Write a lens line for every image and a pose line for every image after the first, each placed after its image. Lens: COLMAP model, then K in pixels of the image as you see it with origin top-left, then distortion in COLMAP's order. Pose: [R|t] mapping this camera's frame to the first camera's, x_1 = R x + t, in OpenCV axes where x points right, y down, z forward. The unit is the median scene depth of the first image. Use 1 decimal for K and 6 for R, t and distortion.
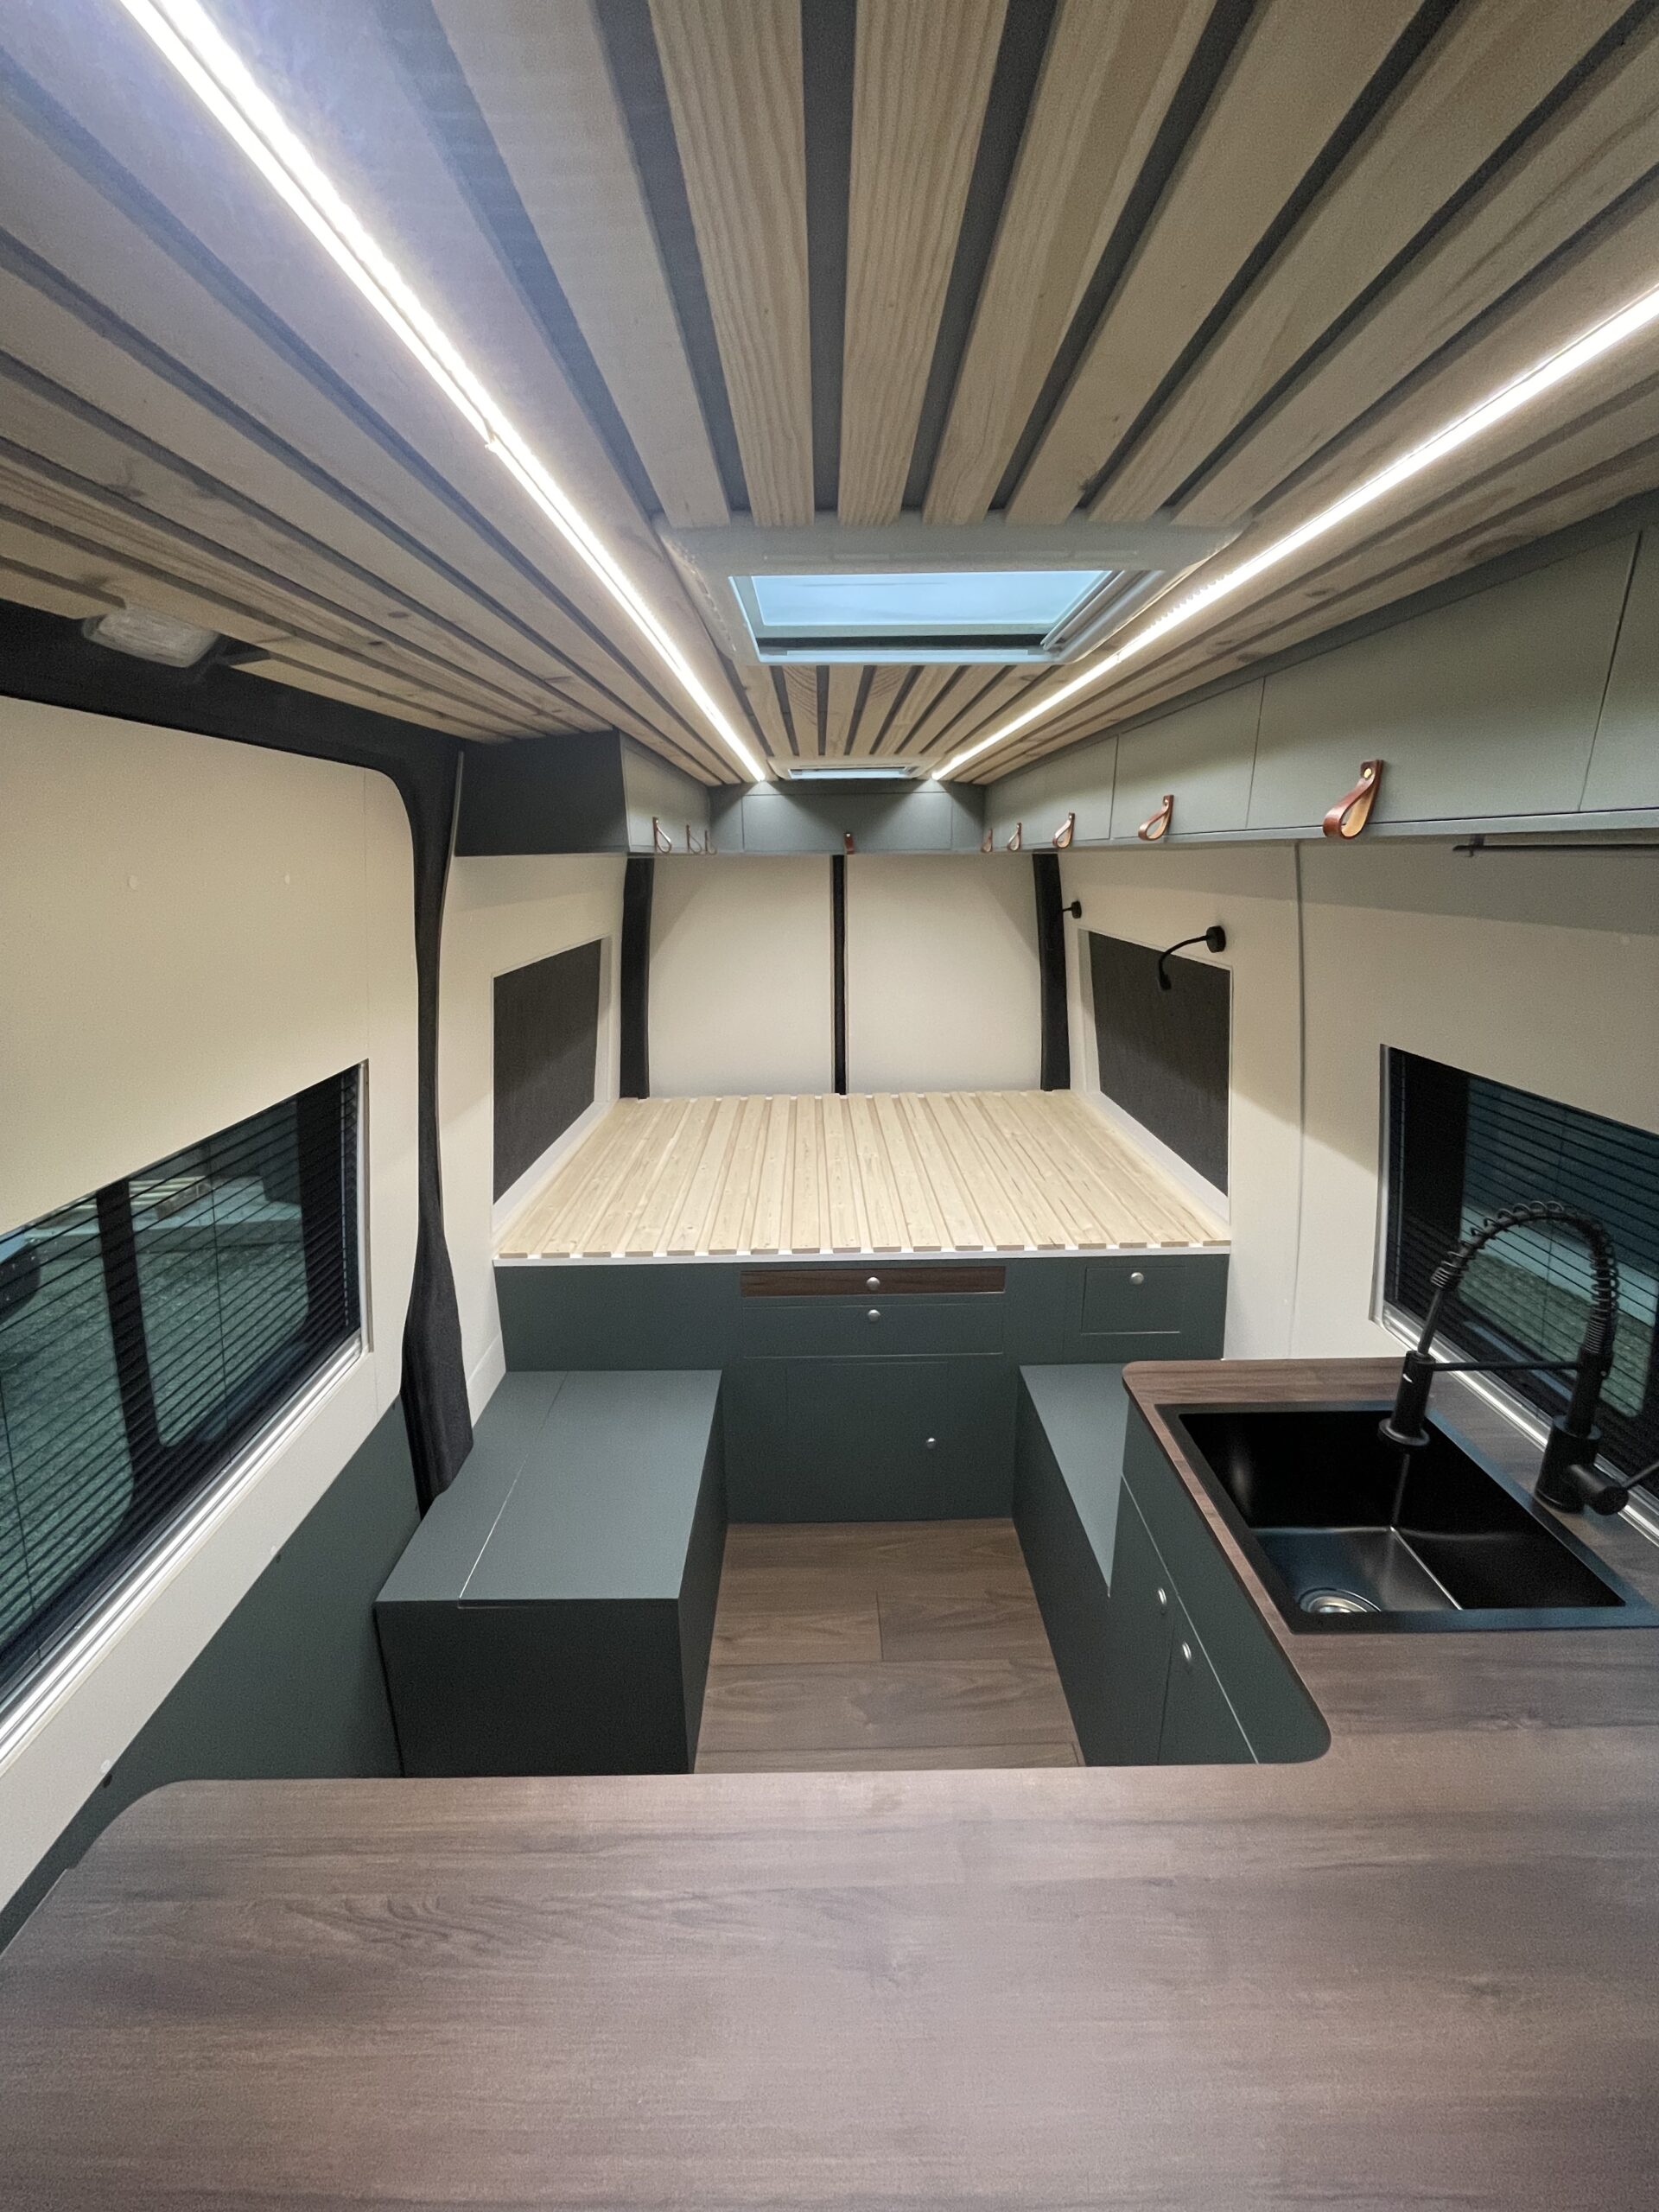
lens RADIAL K [[894.9, 0, 828.7], [0, 894.9, 1109.0], [0, 0, 1]] dist [-0.004397, 0.000260]
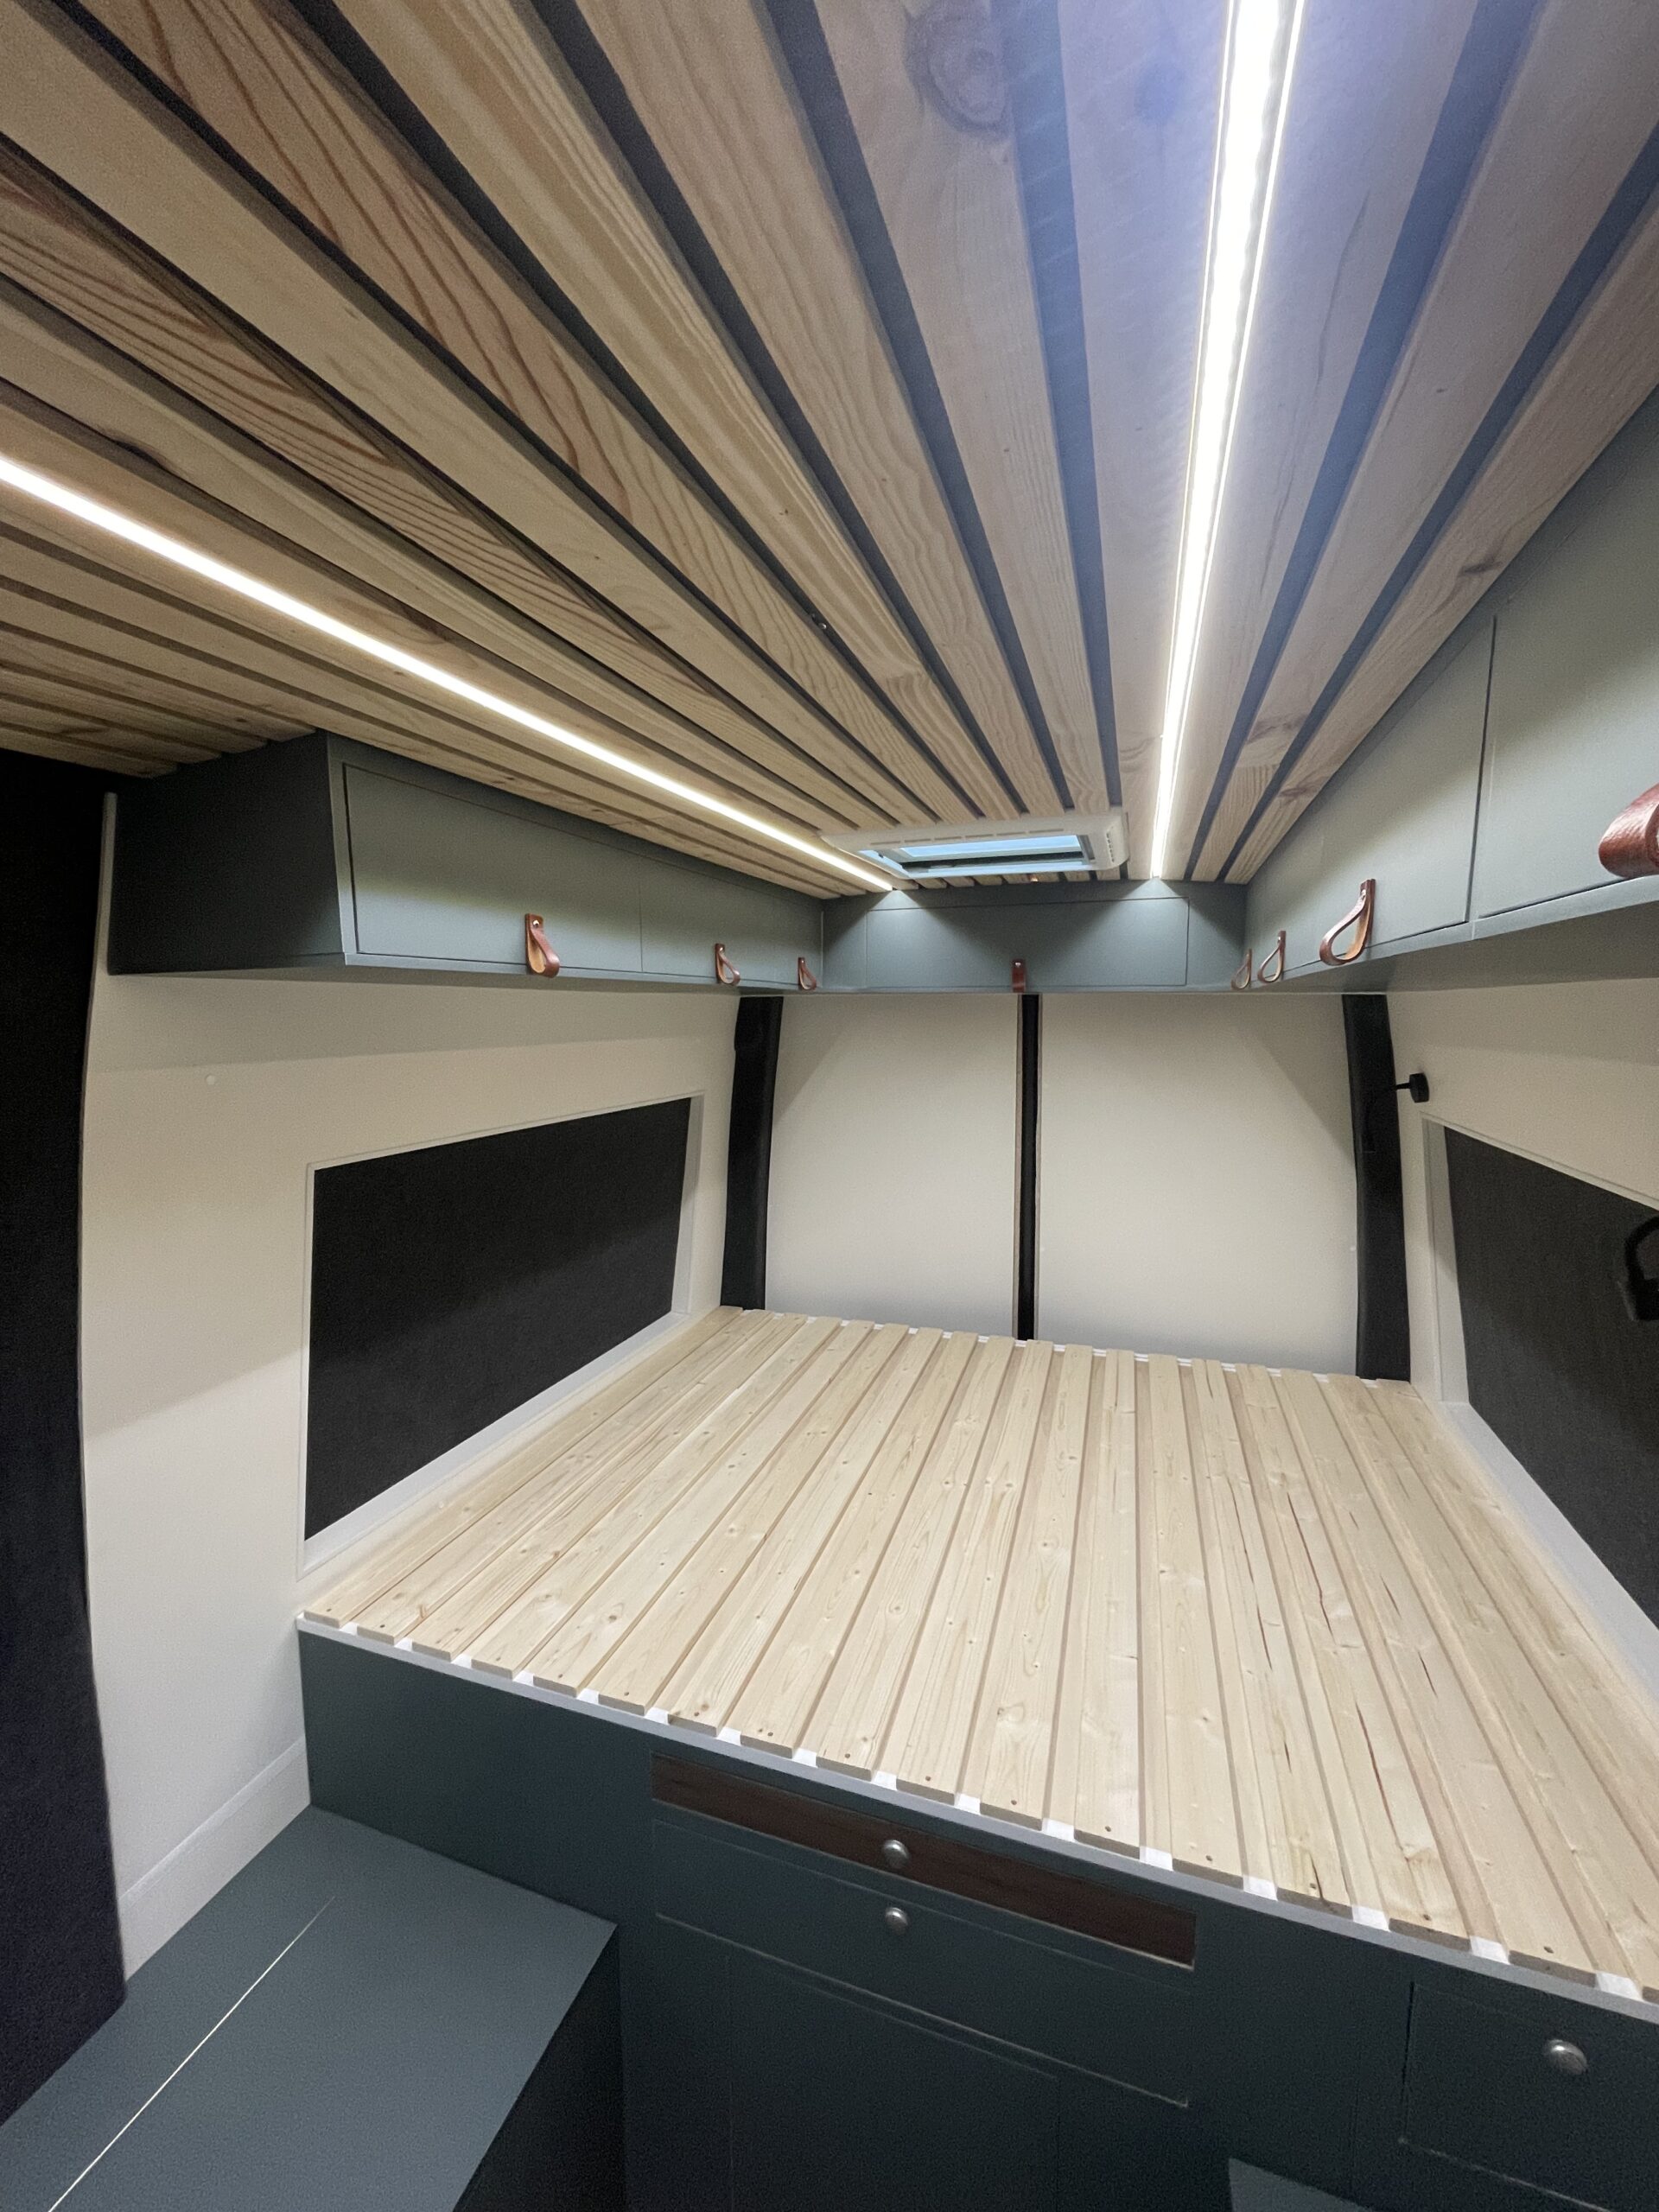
lens RADIAL K [[894.9, 0, 828.7], [0, 894.9, 1109.0], [0, 0, 1]] dist [-0.004397, 0.000260]
pose [[0.941560, 0.048201, -0.333378, 0.129272], [-0.100749, 0.984701, -0.142176, -0.103277], [0.321425, 0.167455, 0.932011, 0.397602]]
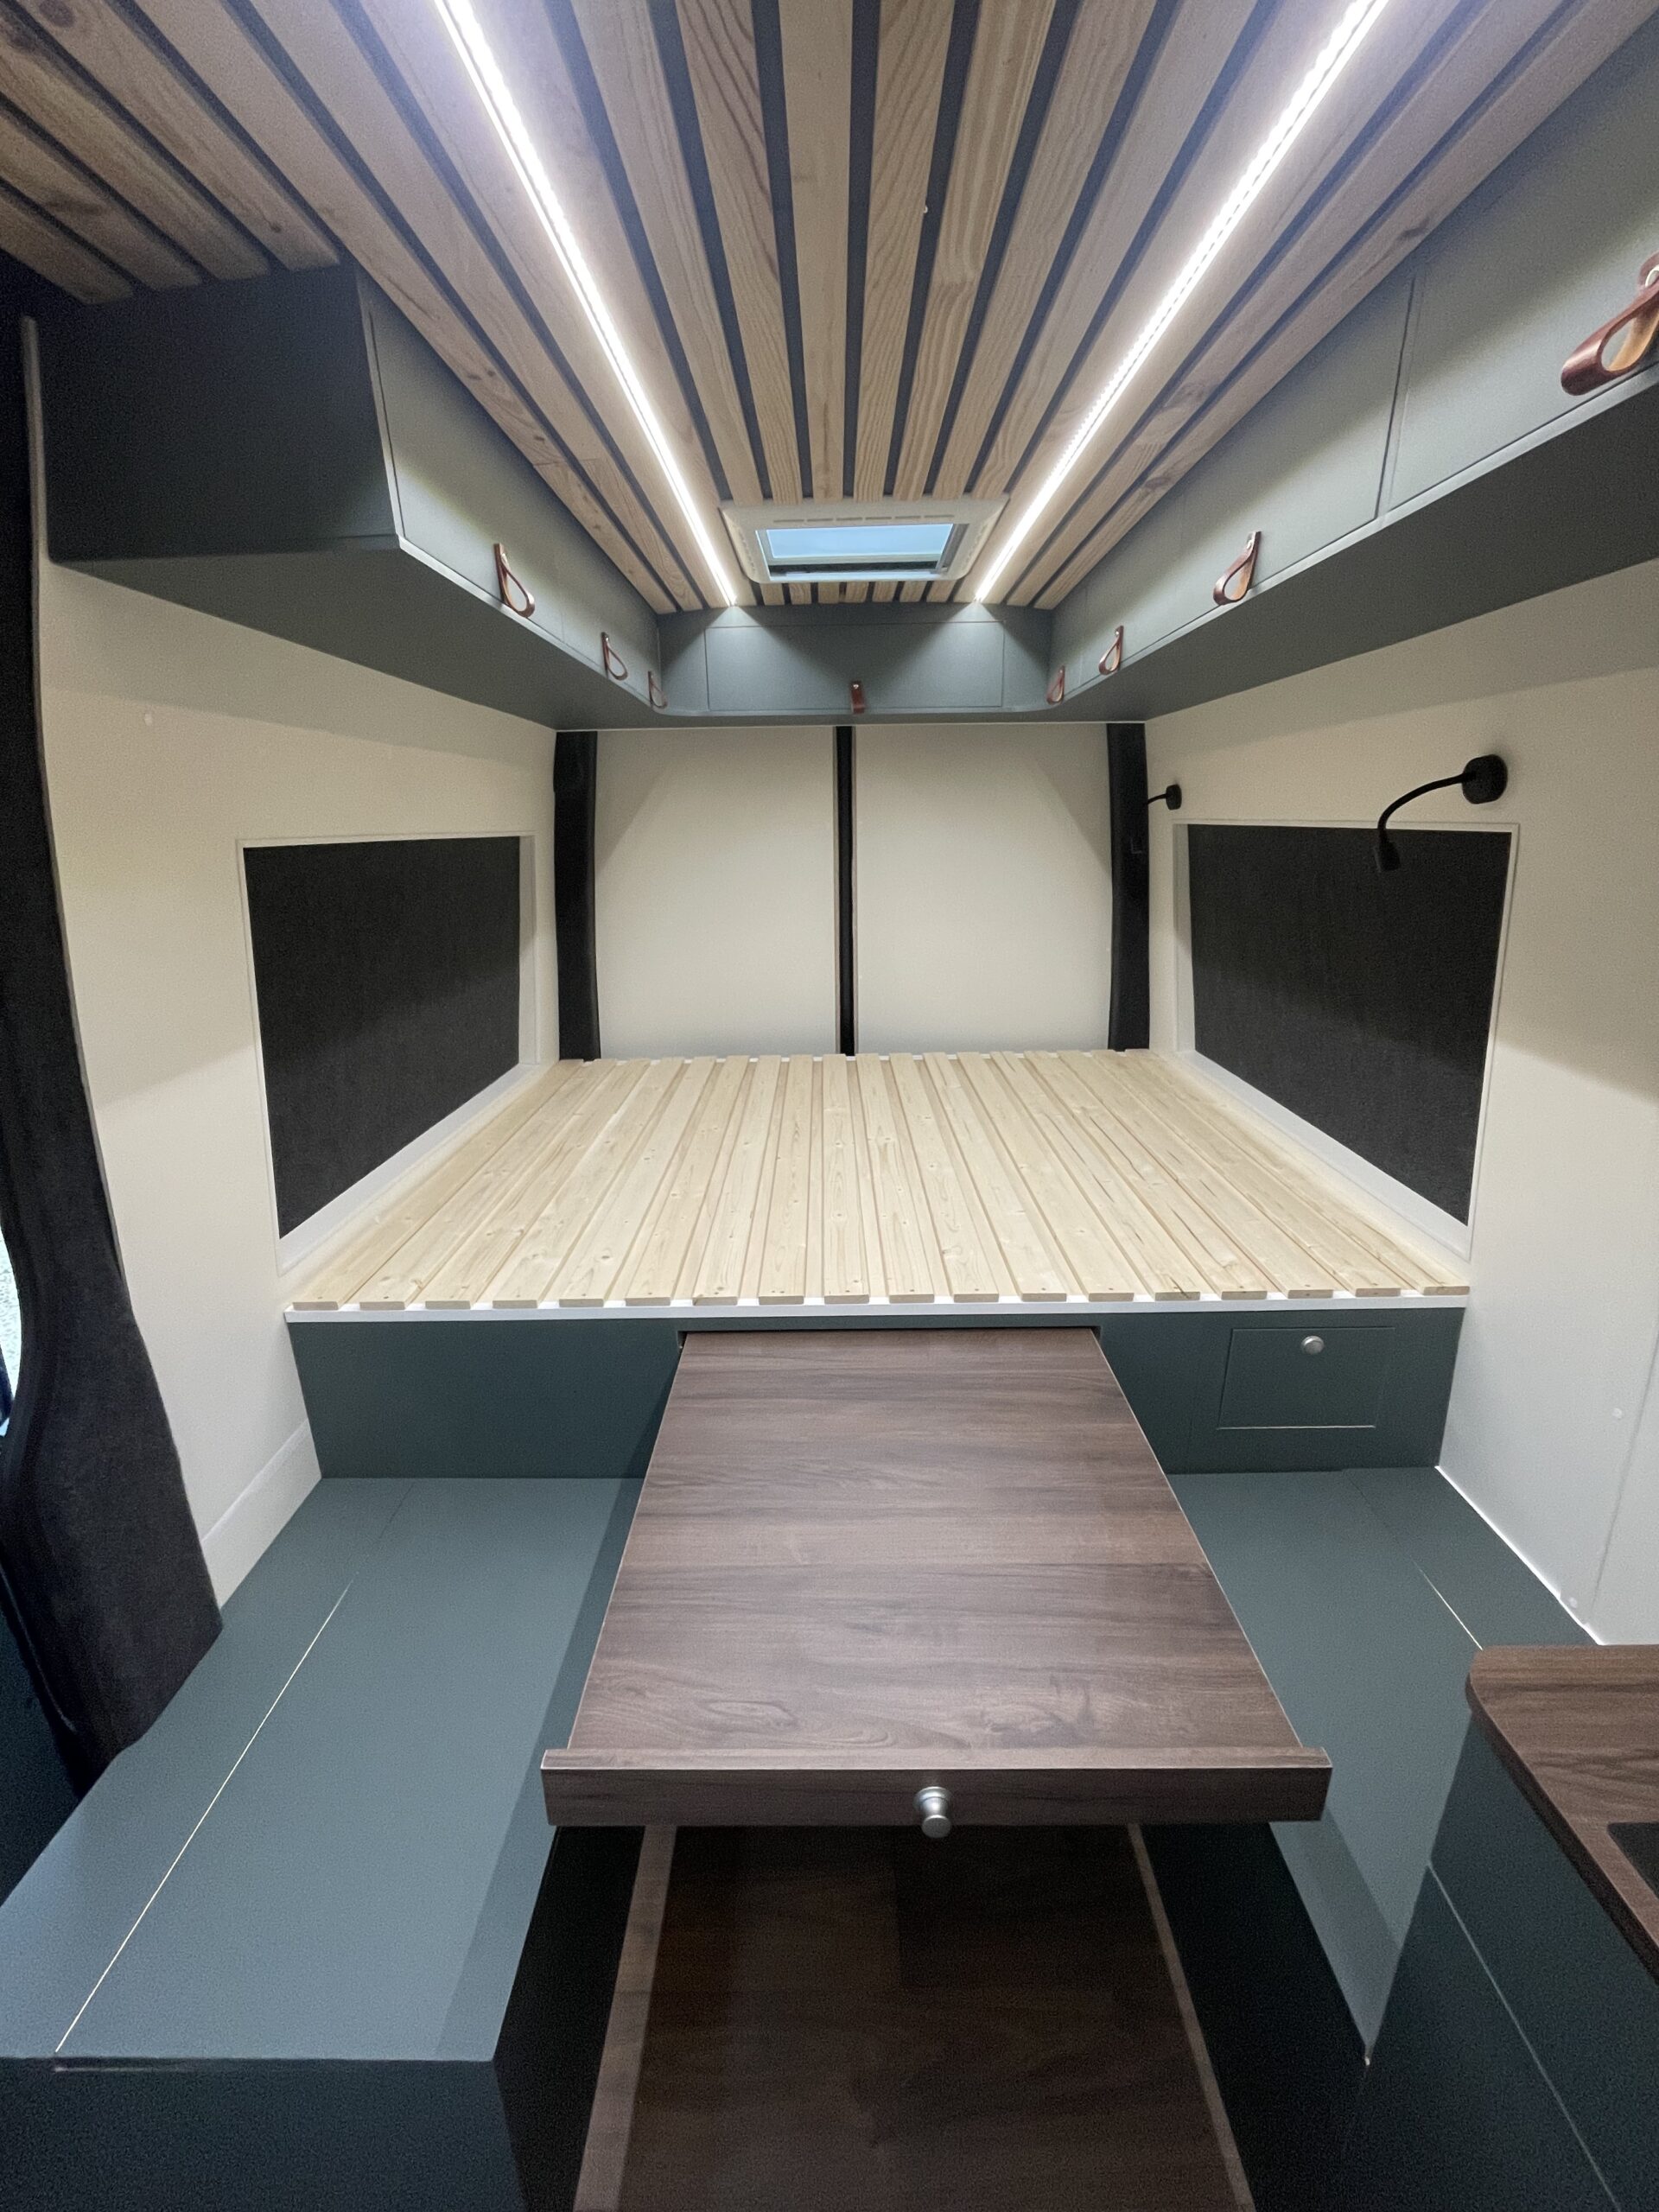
lens RADIAL K [[894.9, 0, 828.7], [0, 894.9, 1109.0], [0, 0, 1]] dist [-0.004397, 0.000260]
pose [[0.999846, 0.001967, -0.017425, 0.014955], [-0.001307, 0.999285, 0.037794, 0.001393], [0.017487, -0.037765, 0.999134, 0.314595]]
